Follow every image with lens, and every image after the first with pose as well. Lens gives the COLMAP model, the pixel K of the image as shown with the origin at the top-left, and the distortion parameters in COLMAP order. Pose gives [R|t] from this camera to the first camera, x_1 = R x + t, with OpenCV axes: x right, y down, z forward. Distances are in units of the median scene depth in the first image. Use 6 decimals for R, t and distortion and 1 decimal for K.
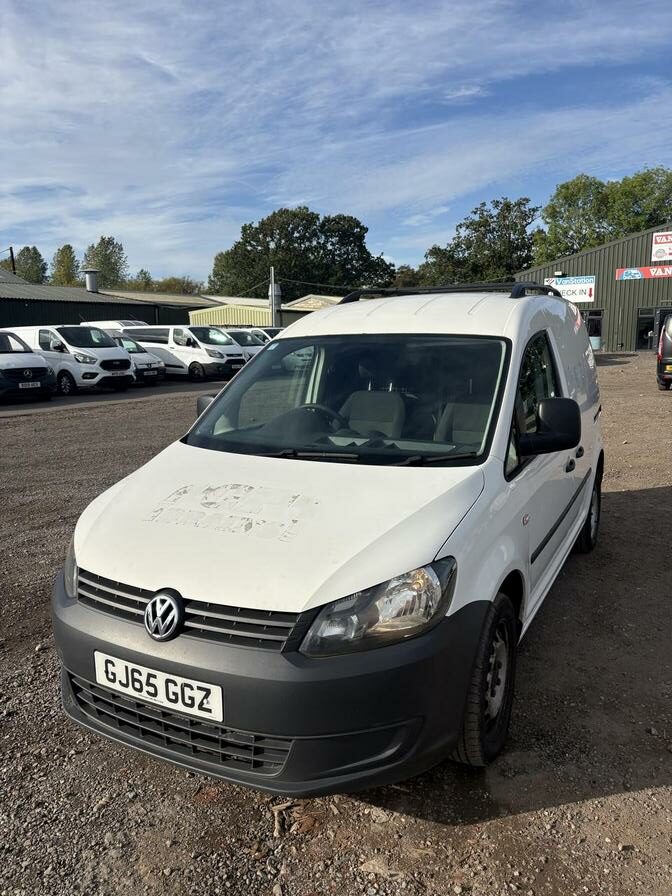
lens RADIAL K [[668.0, 0, 336.0], [0, 668.0, 448.0], [0, 0, 1]] dist [0.045273, -0.054545]
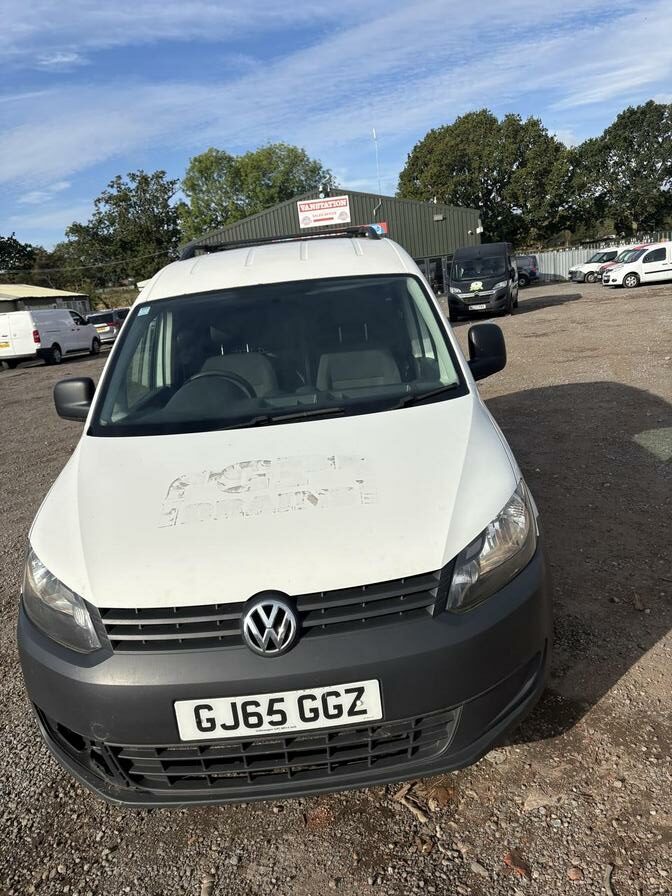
lens RADIAL K [[668.0, 0, 336.0], [0, 668.0, 448.0], [0, 0, 1]] dist [0.045273, -0.054545]
pose [[0.869367, -0.192045, 0.455324, -0.257027], [0.177761, 0.981252, 0.074465, -0.002583], [-0.461089, 0.016201, 0.887206, 0.122946]]
